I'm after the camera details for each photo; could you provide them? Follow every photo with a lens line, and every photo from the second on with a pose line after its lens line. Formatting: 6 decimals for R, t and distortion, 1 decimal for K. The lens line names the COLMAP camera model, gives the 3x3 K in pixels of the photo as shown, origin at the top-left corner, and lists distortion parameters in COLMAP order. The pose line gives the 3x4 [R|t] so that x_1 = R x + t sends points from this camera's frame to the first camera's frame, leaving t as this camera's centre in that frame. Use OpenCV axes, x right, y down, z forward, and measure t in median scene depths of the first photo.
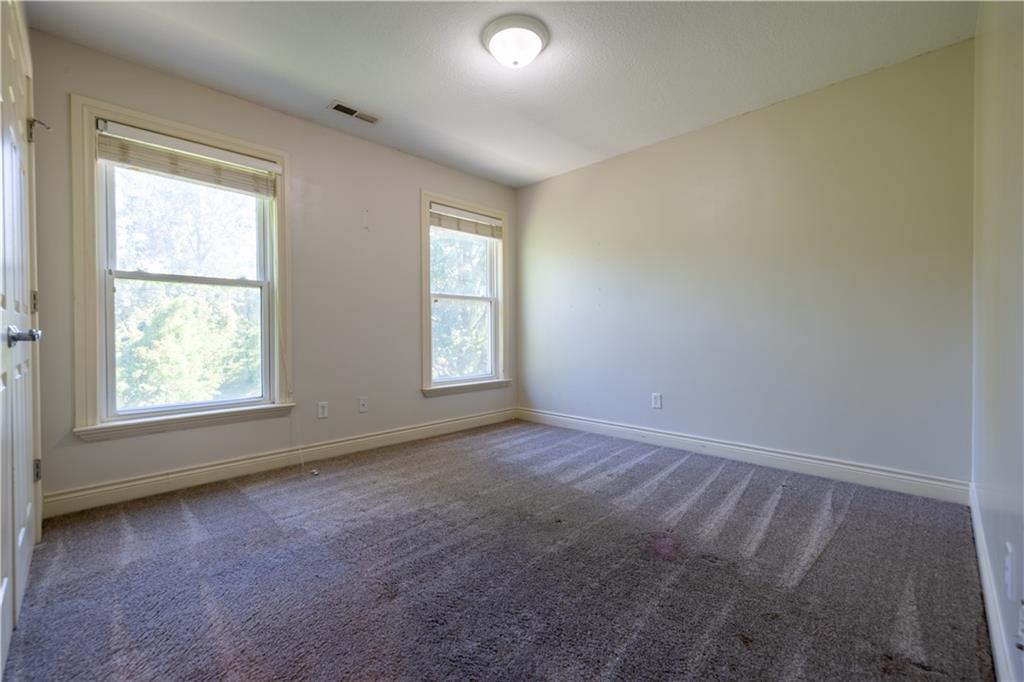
lens RADIAL K [[429.3, 0, 507.1], [0, 429.3, 337.6], [0, 0, 1]] dist [0.000428, 0.000058]
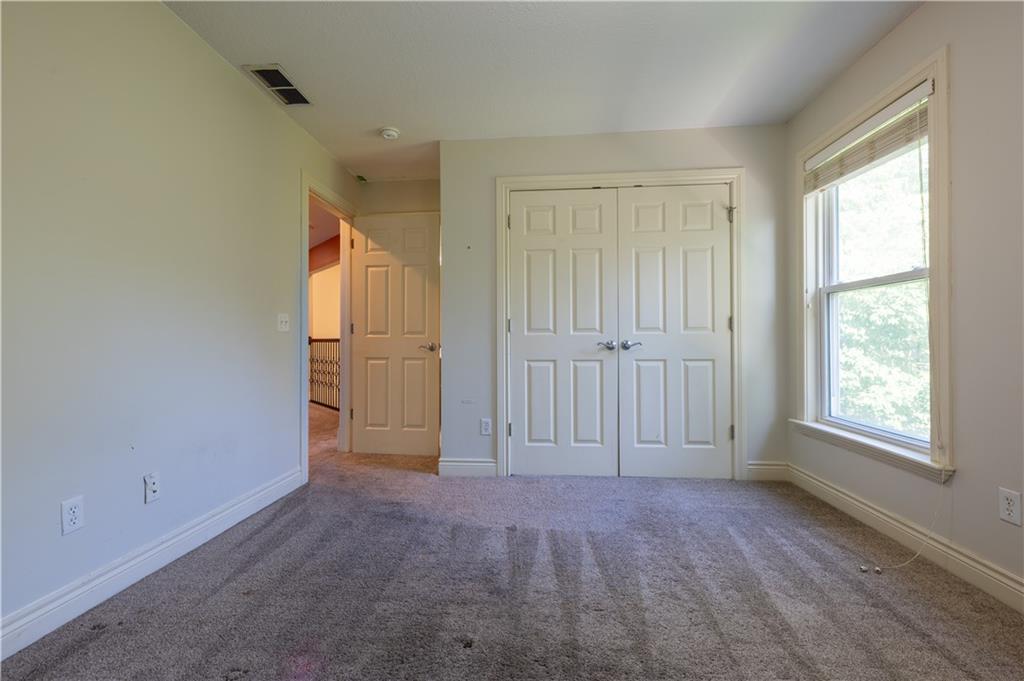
lens RADIAL K [[429.3, 0, 507.1], [0, 429.3, 337.1], [0, 0, 1]] dist [0.000428, 0.000058]
pose [[-0.760122, 0.002252, -0.649777, 0.355751], [-0.000958, 0.999989, 0.004587, -0.028114], [0.649780, 0.004109, -0.760111, 1.106388]]
